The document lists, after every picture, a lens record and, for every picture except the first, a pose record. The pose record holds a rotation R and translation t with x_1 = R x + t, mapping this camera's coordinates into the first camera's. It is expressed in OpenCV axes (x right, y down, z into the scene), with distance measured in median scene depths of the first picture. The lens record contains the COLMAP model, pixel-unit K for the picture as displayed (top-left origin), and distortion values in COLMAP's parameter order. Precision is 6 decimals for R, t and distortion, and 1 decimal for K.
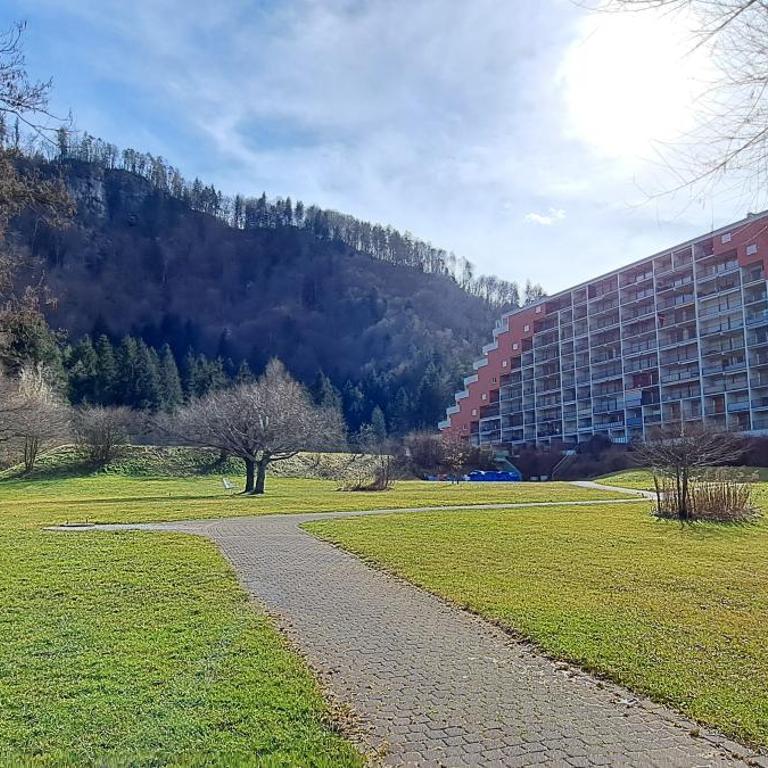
lens RADIAL K [[673.6, 0, 374.0], [0, 673.6, 426.1], [0, 0, 1]] dist [-0.006862, -0.003448]
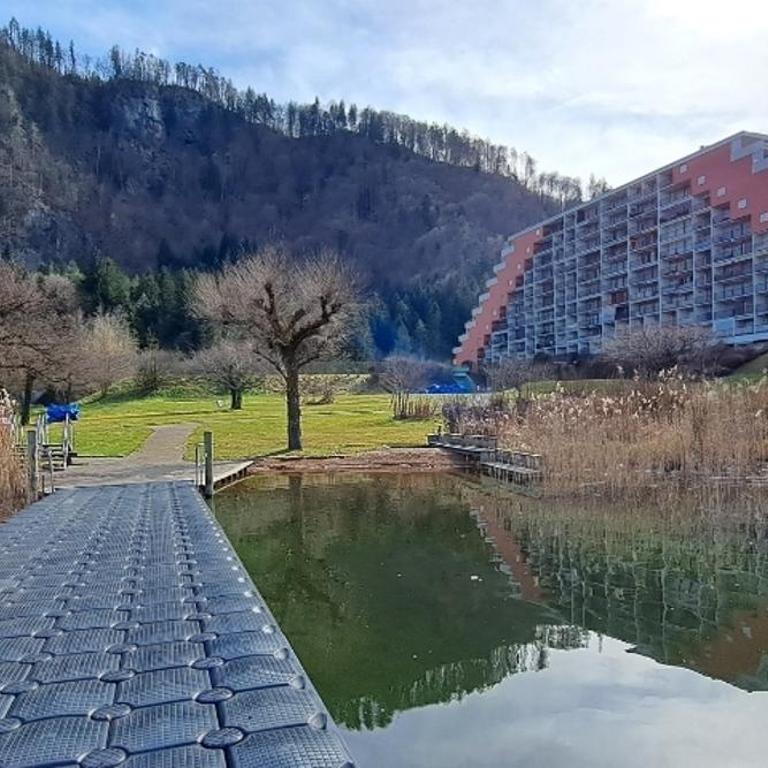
lens RADIAL K [[679.9, 0, 383.4], [0, 679.9, 428.2], [0, 0, 1]] dist [-0.001245, -0.005335]
pose [[0.994837, -0.019907, -0.099512, 0.083405], [0.033889, 0.989449, 0.140863, -0.018025], [0.095658, -0.143509, 0.985015, -0.145786]]
